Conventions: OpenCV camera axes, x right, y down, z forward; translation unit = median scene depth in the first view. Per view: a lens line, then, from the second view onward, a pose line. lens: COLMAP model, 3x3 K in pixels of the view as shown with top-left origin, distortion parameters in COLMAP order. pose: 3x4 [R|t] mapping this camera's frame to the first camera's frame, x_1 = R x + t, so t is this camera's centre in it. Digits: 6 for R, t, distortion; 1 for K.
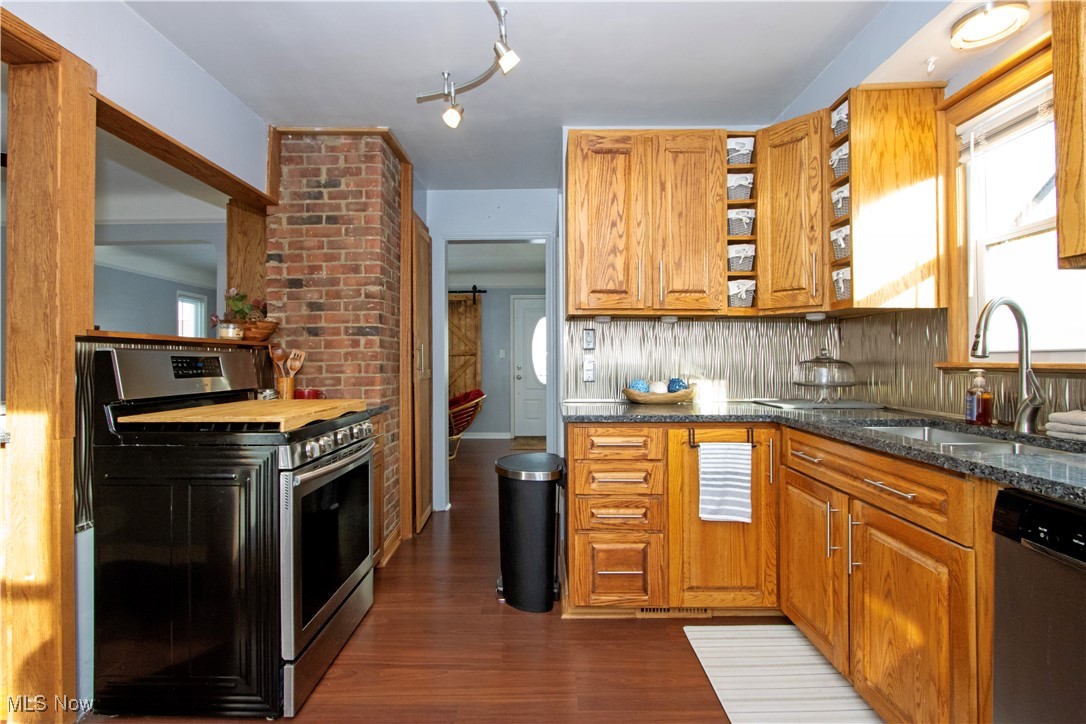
lens RADIAL K [[504.9, 0, 542.6], [0, 504.9, 356.1], [0, 0, 1]] dist [-0.003062, 0.000081]
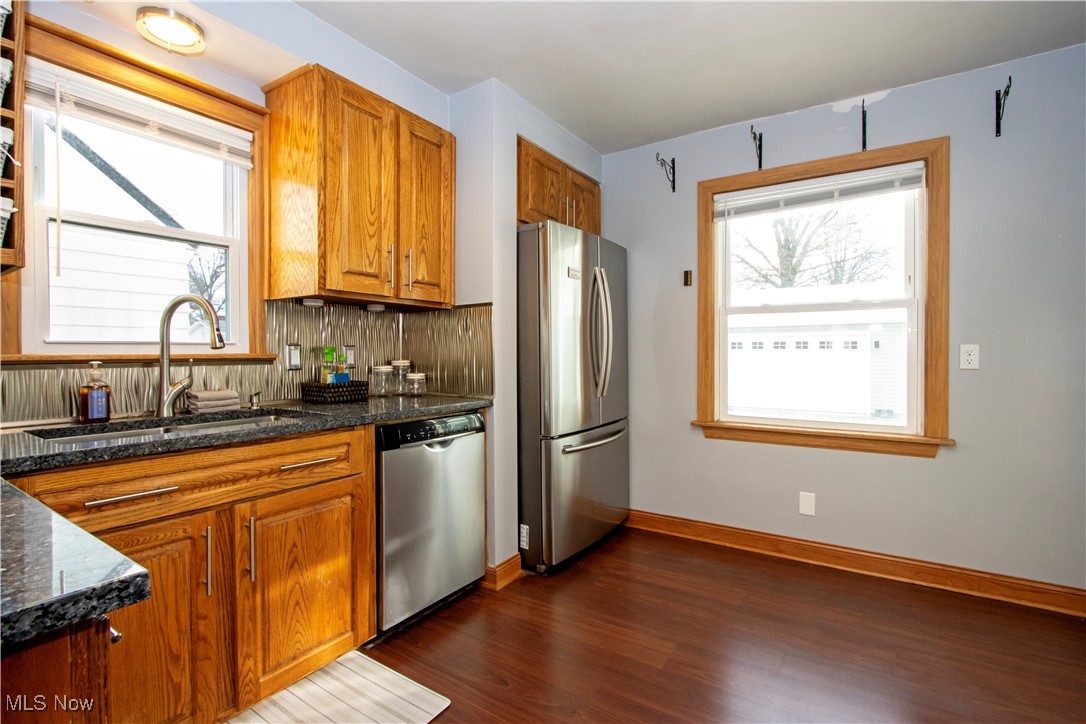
lens RADIAL K [[504.9, 0, 542.6], [0, 504.9, 356.1], [0, 0, 1]] dist [-0.003062, 0.000081]
pose [[-0.839001, 0.002450, 0.544125, -0.246482], [0.001879, 0.999997, -0.001606, 0.015868], [-0.544127, -0.000325, -0.839003, 1.082452]]
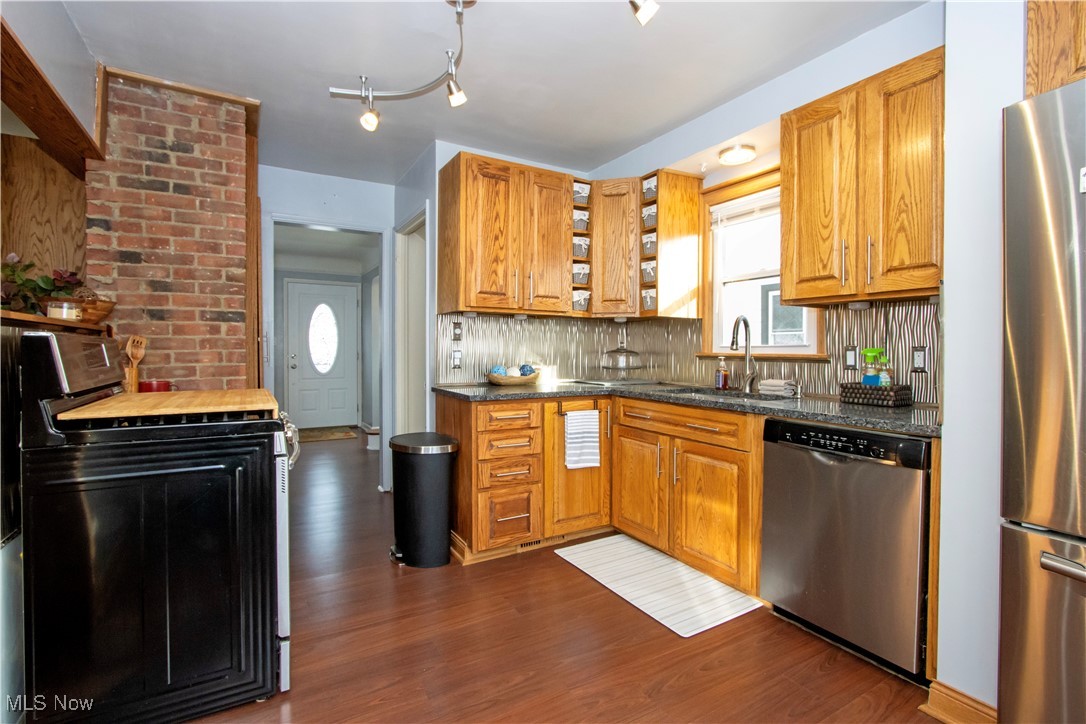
lens RADIAL K [[504.9, 0, 542.6], [0, 504.9, 356.1], [0, 0, 1]] dist [-0.003062, 0.000081]
pose [[0.858906, -0.000472, 0.512133, -0.419162], [-0.011059, 0.999749, 0.019468, -0.001921], [-0.512014, -0.022385, 0.858685, -0.113291]]
